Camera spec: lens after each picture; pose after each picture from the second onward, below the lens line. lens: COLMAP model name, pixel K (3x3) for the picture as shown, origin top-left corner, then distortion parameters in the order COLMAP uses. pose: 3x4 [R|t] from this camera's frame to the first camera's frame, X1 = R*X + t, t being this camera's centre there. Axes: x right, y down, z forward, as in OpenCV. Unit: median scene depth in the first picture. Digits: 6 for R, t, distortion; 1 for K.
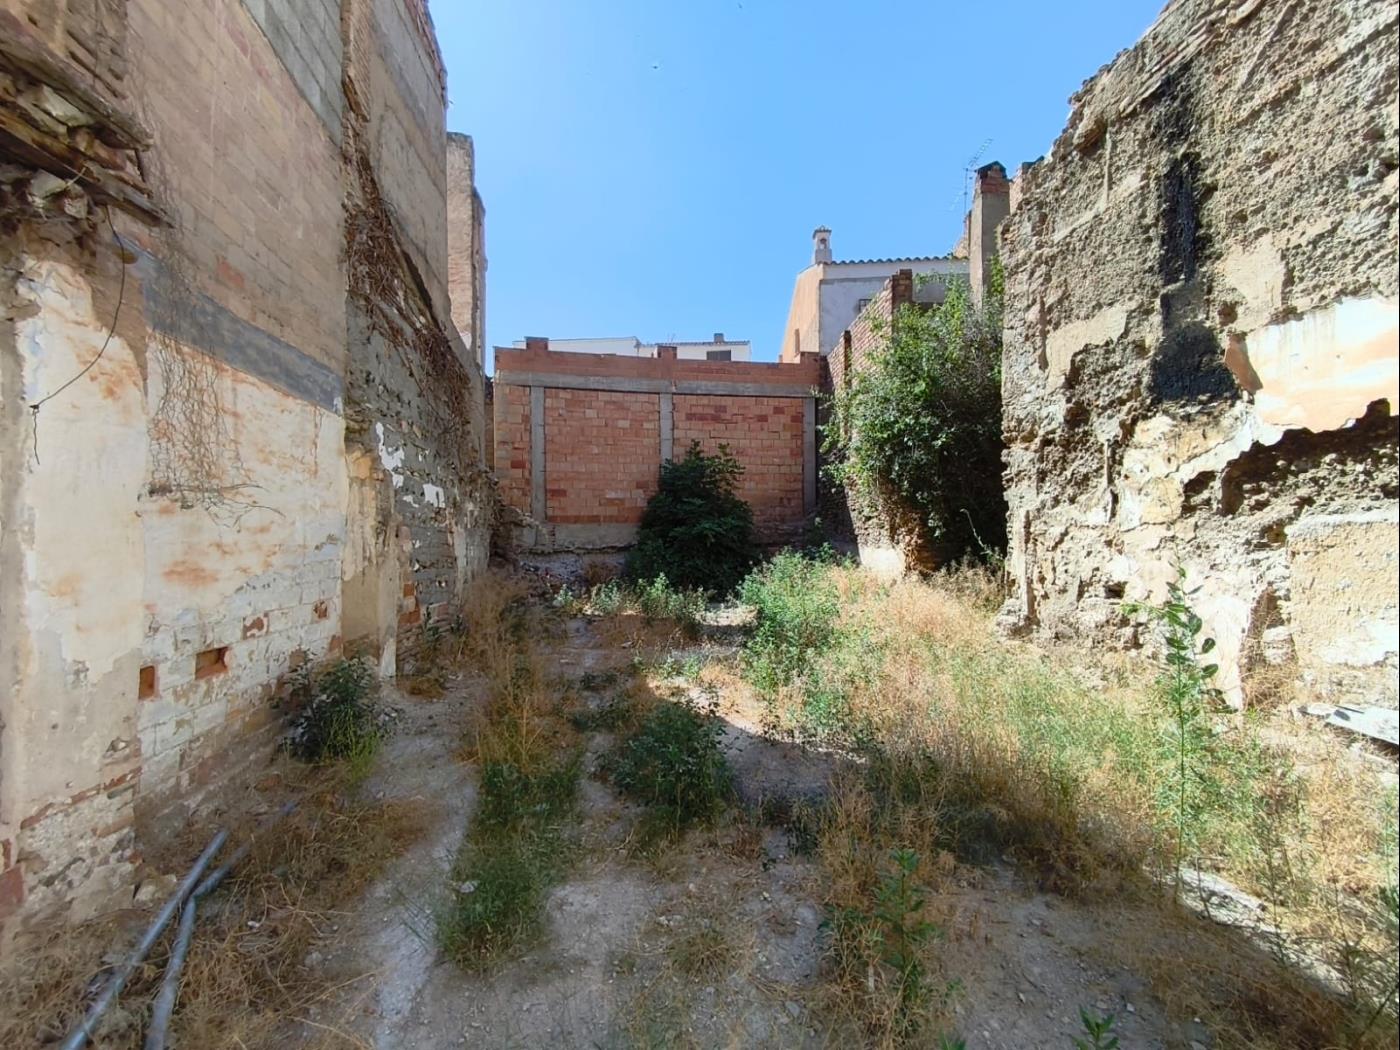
lens RADIAL K [[616.1, 0, 706.6], [0, 616.1, 533.7], [0, 0, 1]] dist [0.022333, -0.017320]
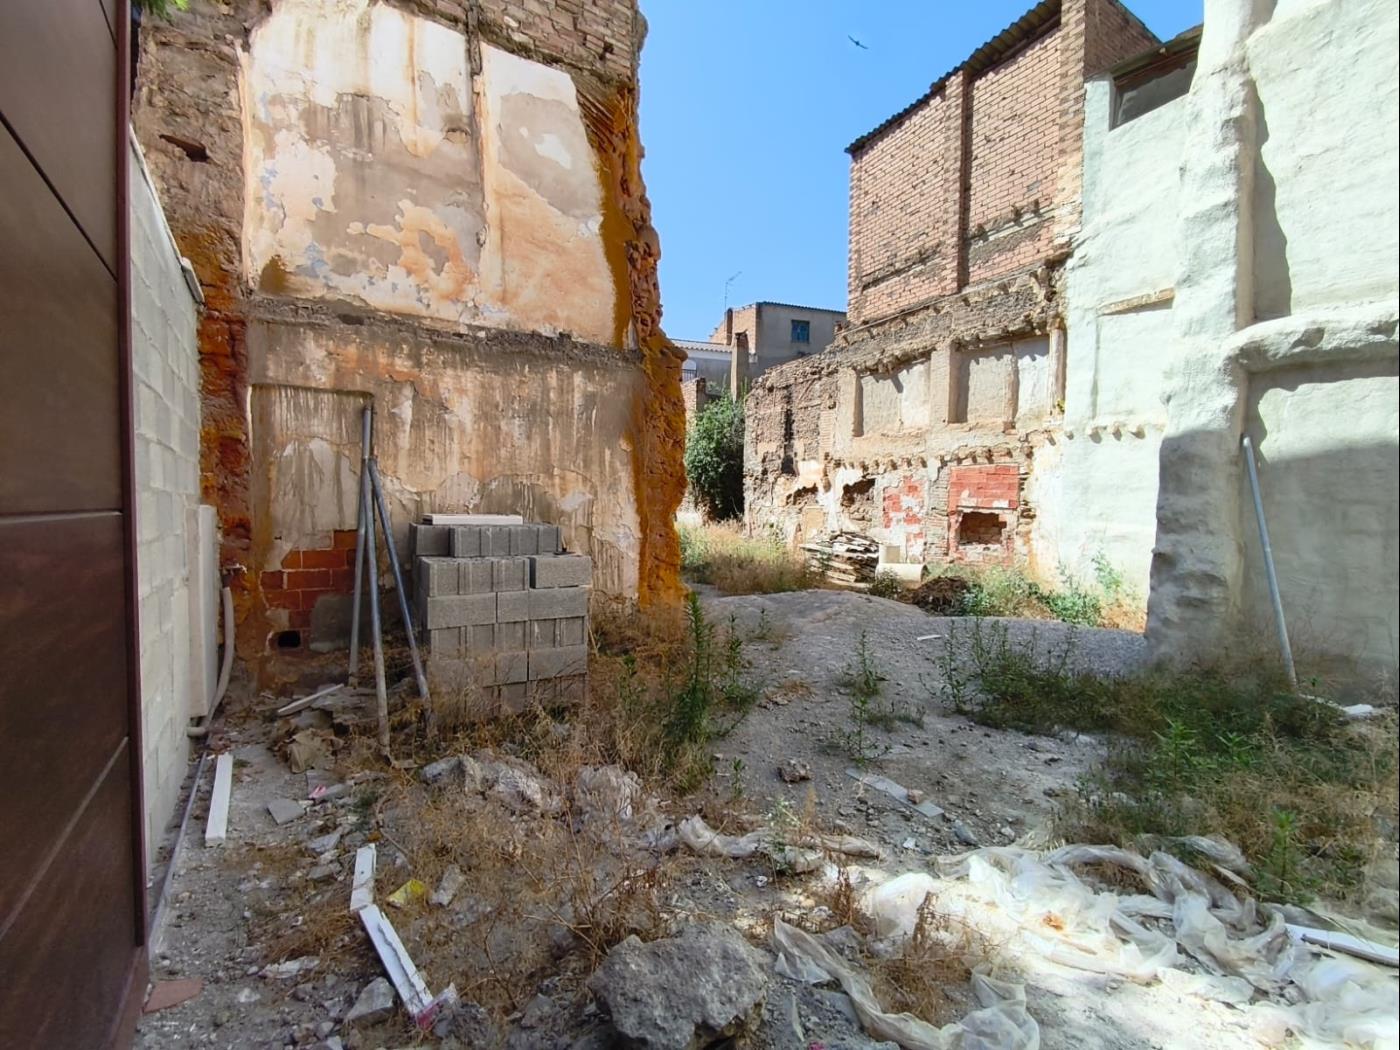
lens RADIAL K [[616.1, 0, 703.1], [0, 616.1, 532.6], [0, 0, 1]] dist [0.022333, -0.017320]
pose [[0.926053, 0.002303, 0.377386, -0.461298], [-0.023382, 0.998410, 0.051283, -0.016548], [-0.376668, -0.056315, 0.924635, -0.947517]]
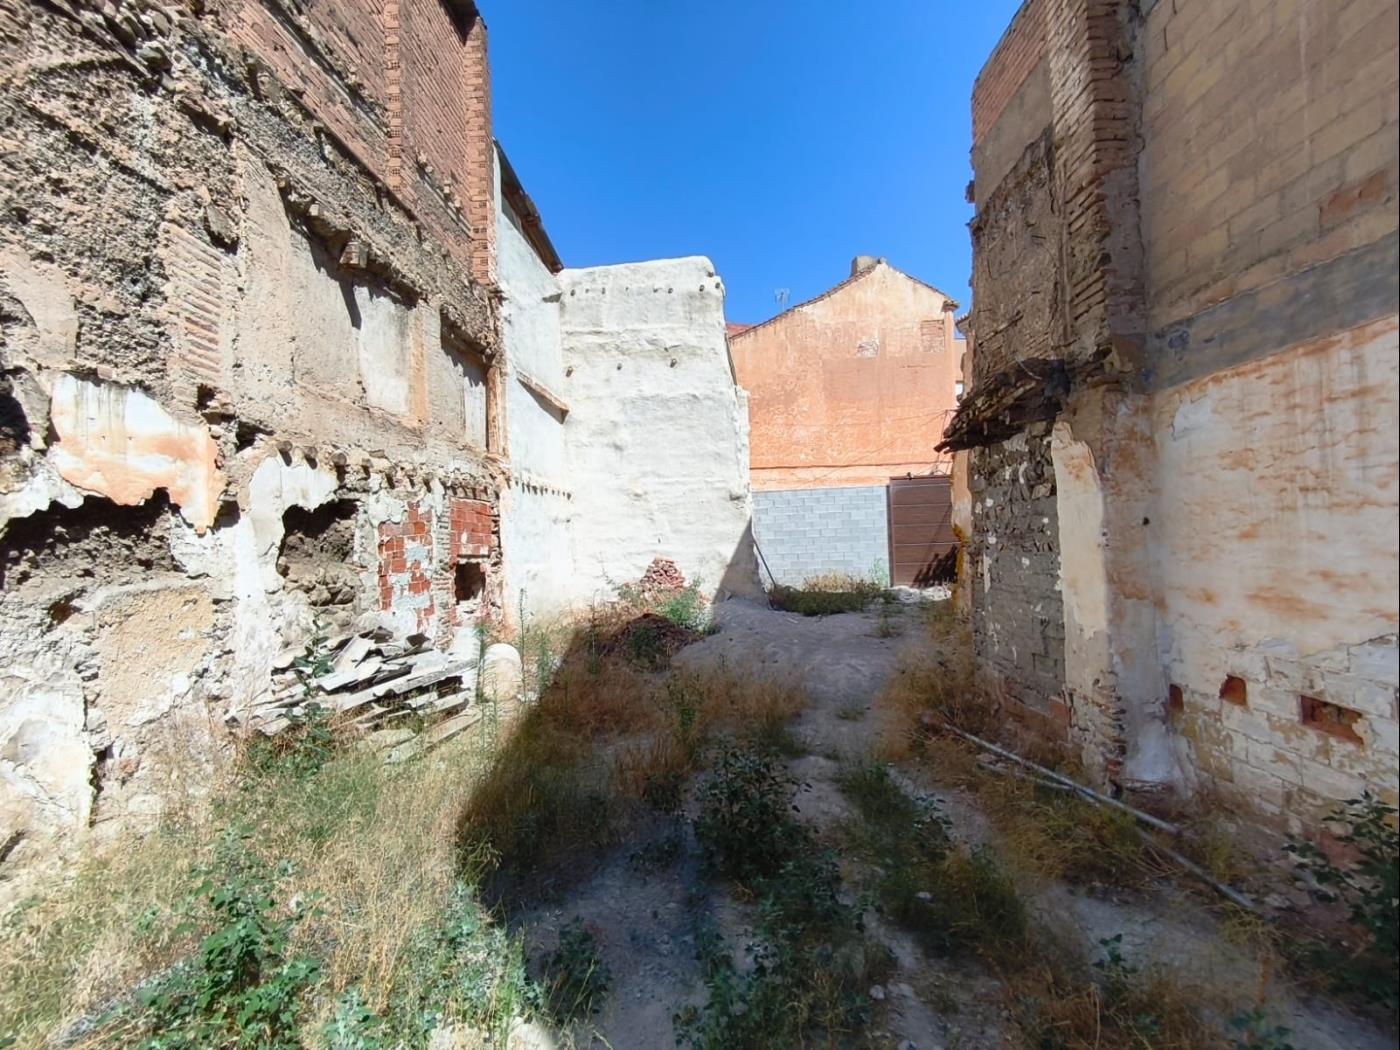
lens RADIAL K [[616.1, 0, 706.4], [0, 616.1, 531.4], [0, 0, 1]] dist [0.022333, -0.017320]
pose [[-0.983691, 0.048829, 0.173111, -0.047357], [0.046058, 0.998739, -0.019989, -0.018050], [-0.173868, -0.011690, -0.984700, 0.609472]]
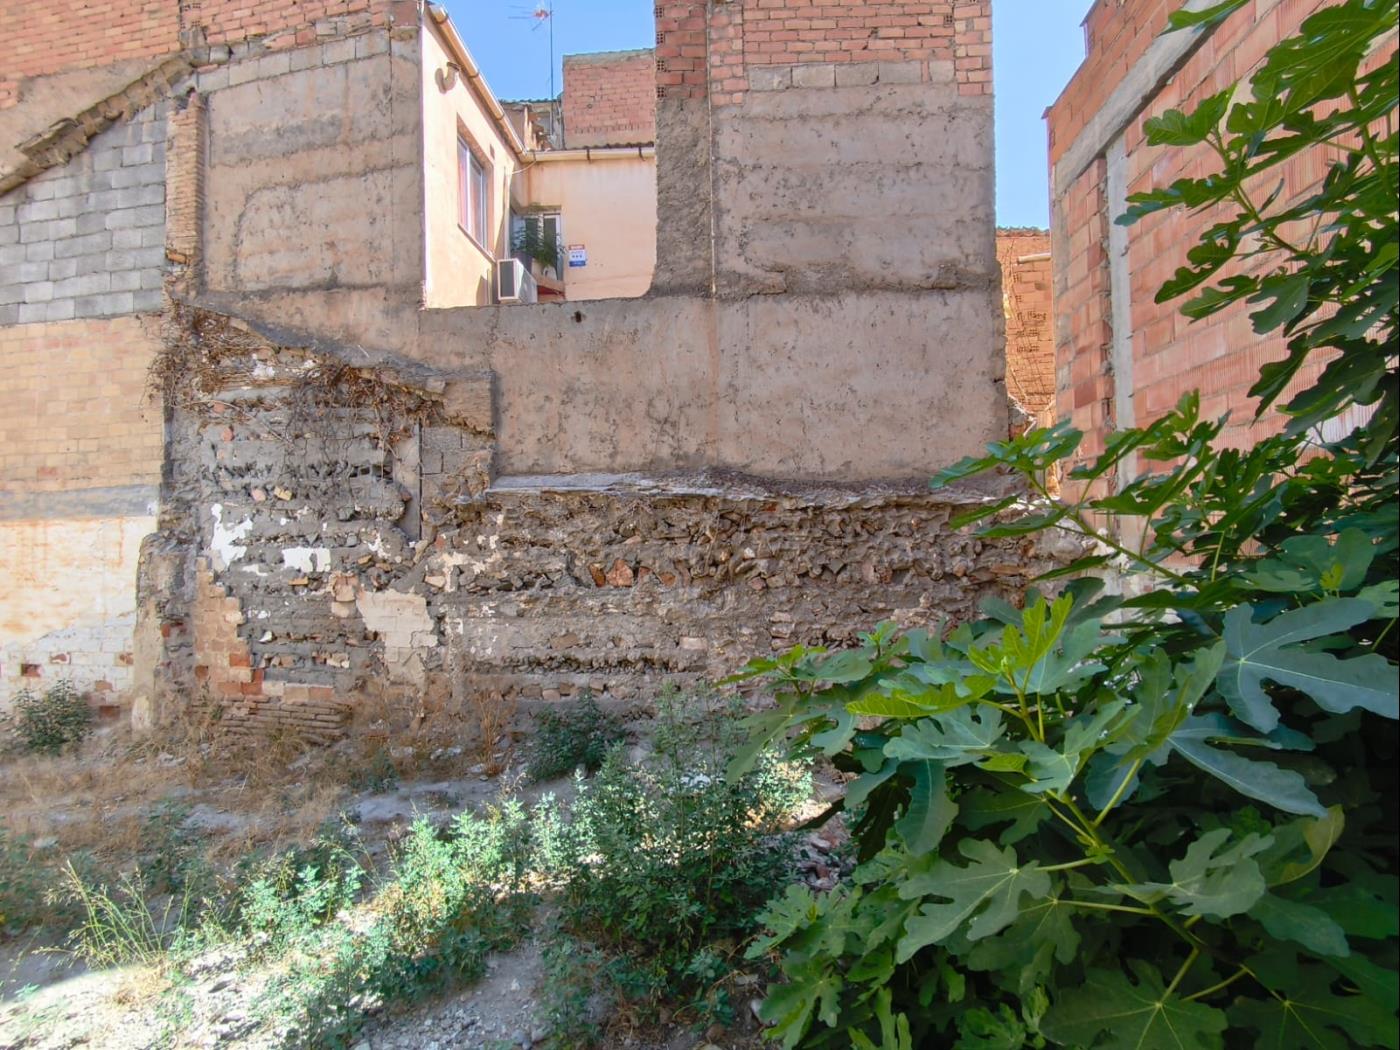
lens RADIAL K [[616.1, 0, 713.8], [0, 616.1, 525.1], [0, 0, 1]] dist [0.022333, -0.017320]
pose [[-0.305148, -0.008176, -0.952270, 0.142822], [0.035566, 0.999168, -0.019976, -0.047298], [0.951641, -0.039964, -0.304603, 1.189922]]
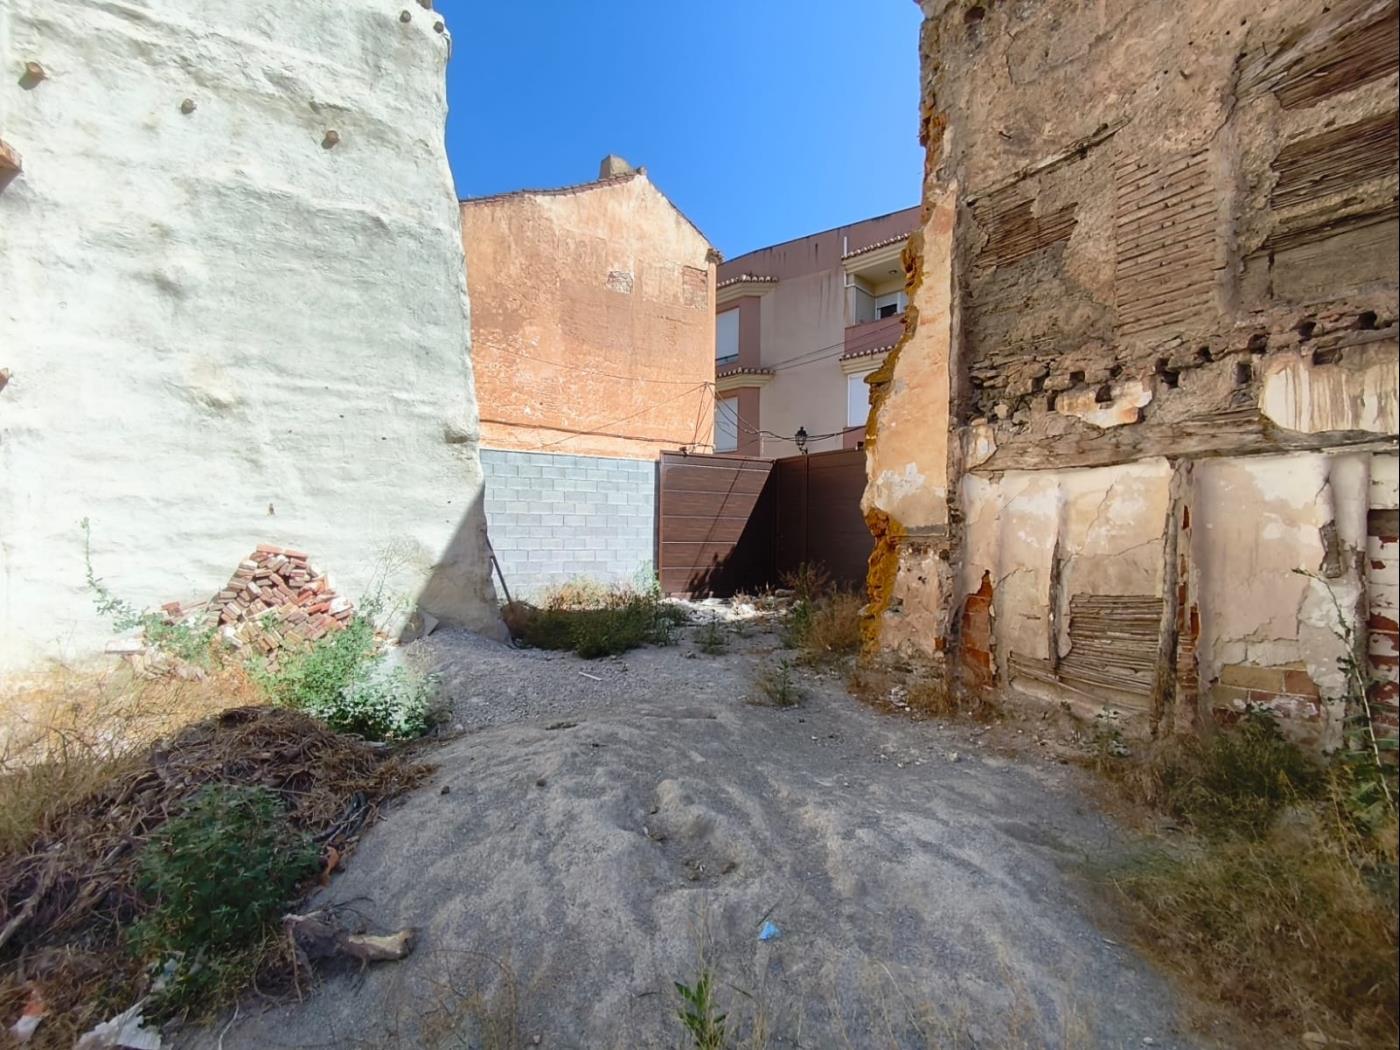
lens RADIAL K [[616.1, 0, 704.2], [0, 616.1, 535.6], [0, 0, 1]] dist [0.022333, -0.017320]
pose [[-0.925890, -0.003261, -0.377778, 0.107131], [-0.000304, 0.999969, -0.007887, -0.000606], [0.377792, -0.007187, -0.925863, 0.088828]]
